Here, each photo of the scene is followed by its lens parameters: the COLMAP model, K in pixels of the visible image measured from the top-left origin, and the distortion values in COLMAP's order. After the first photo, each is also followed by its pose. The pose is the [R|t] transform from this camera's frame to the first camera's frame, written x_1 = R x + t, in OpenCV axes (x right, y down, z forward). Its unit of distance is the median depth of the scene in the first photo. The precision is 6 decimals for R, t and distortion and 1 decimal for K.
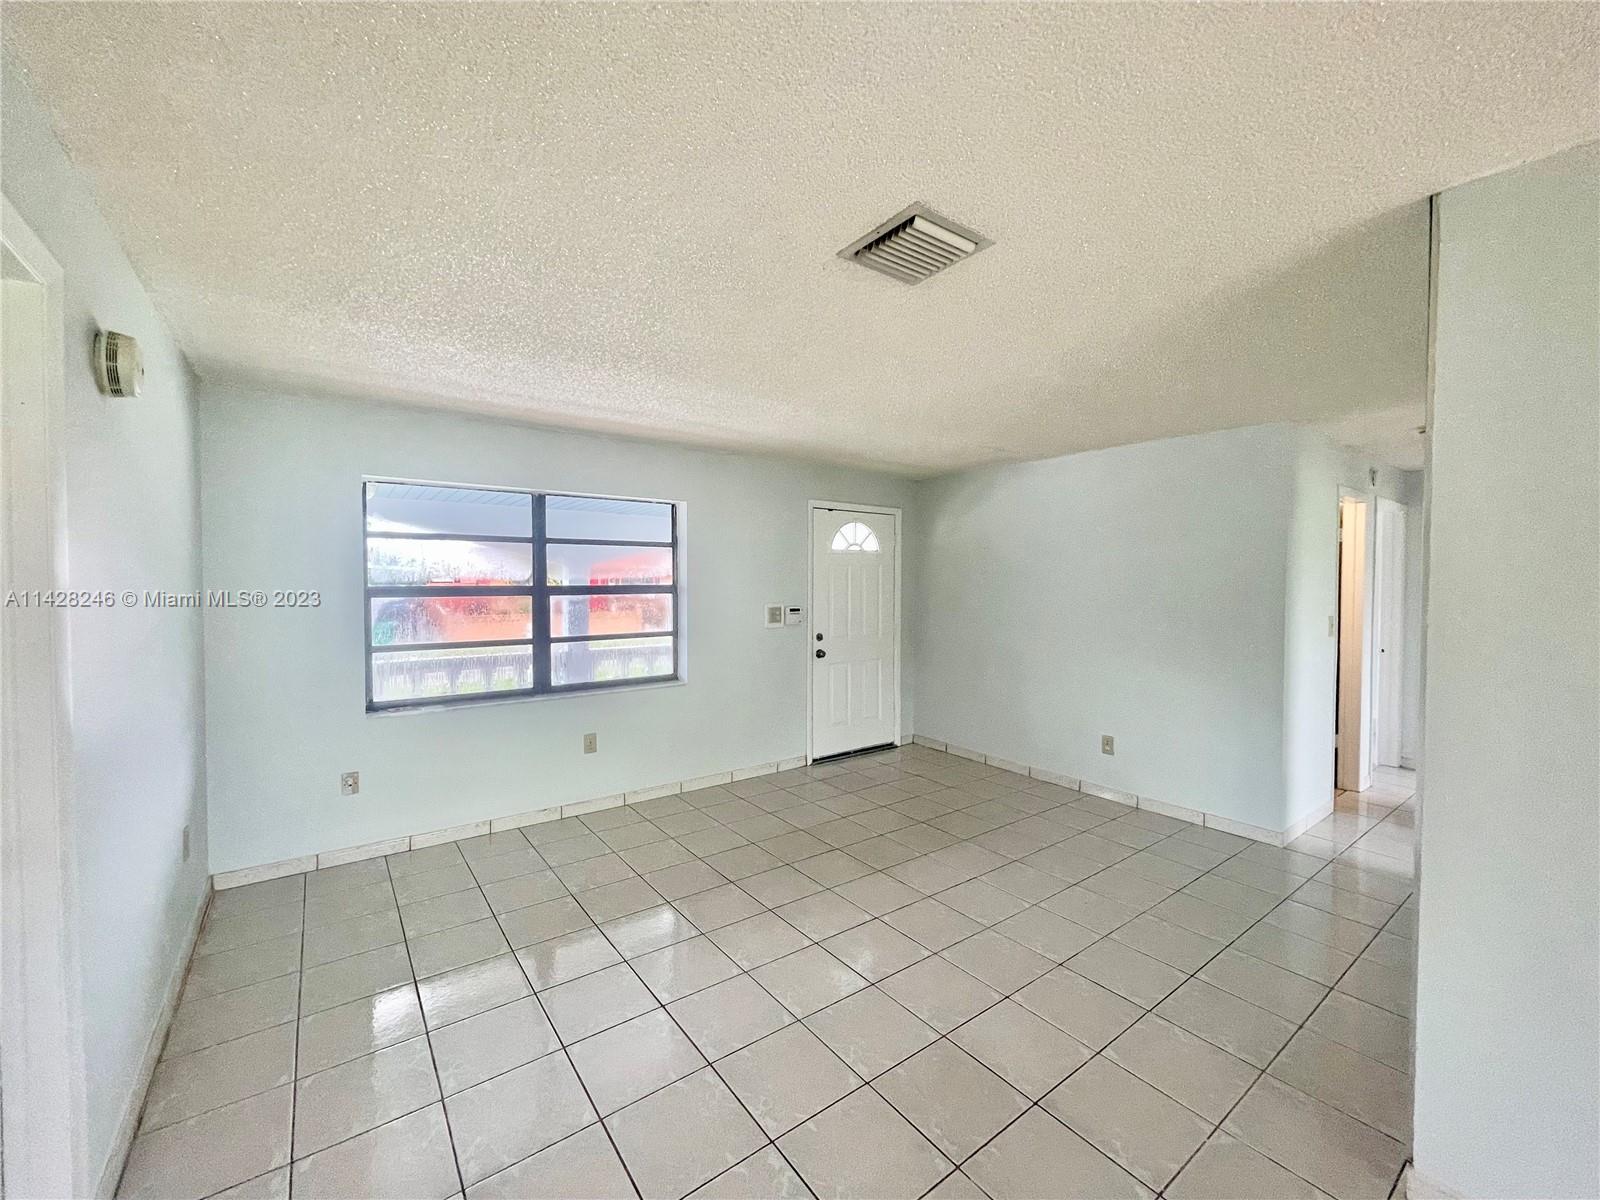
lens RADIAL K [[648.1, 0, 798.4], [0, 648.1, 592.3], [0, 0, 1]] dist [0.001696, -0.001829]
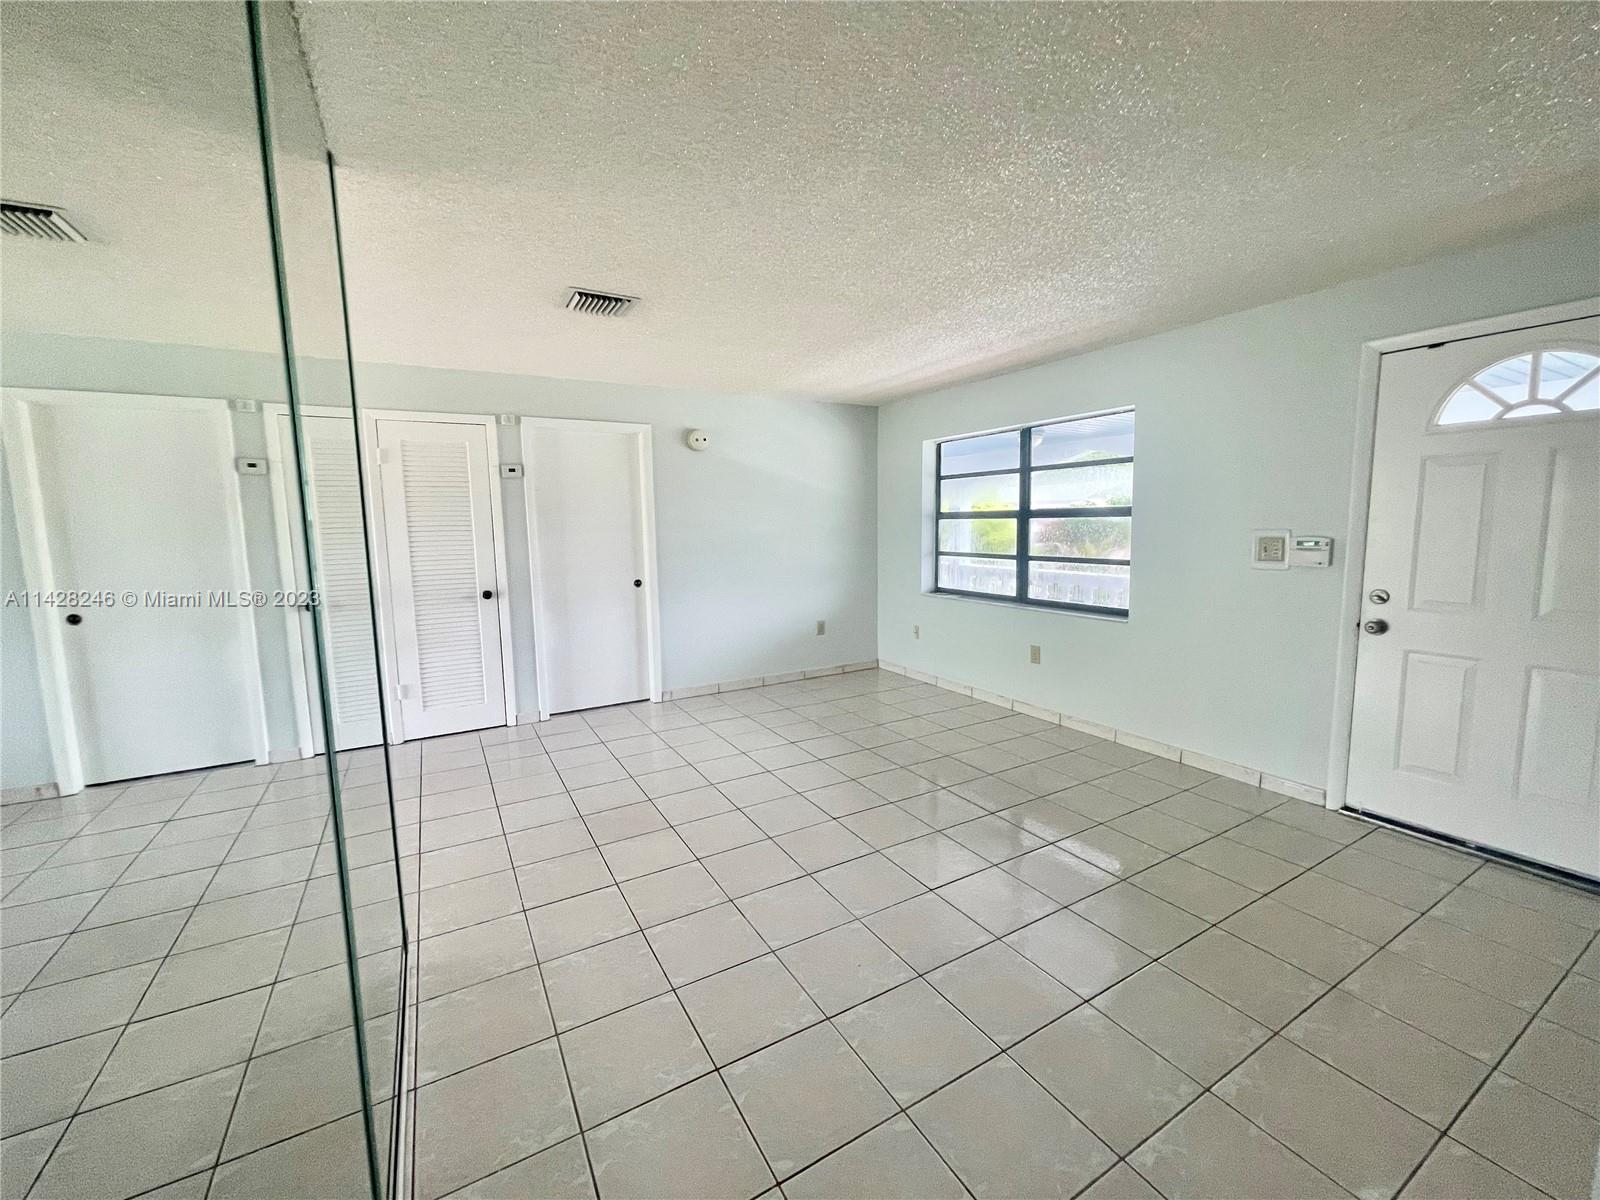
lens RADIAL K [[648.1, 0, 808.7], [0, 648.1, 594.0], [0, 0, 1]] dist [0.001696, -0.001829]
pose [[-0.108435, 0.117303, -0.987159, 0.777492], [0.003366, 0.993051, 0.117633, 0.002103], [0.994098, 0.009432, -0.108076, 0.733287]]
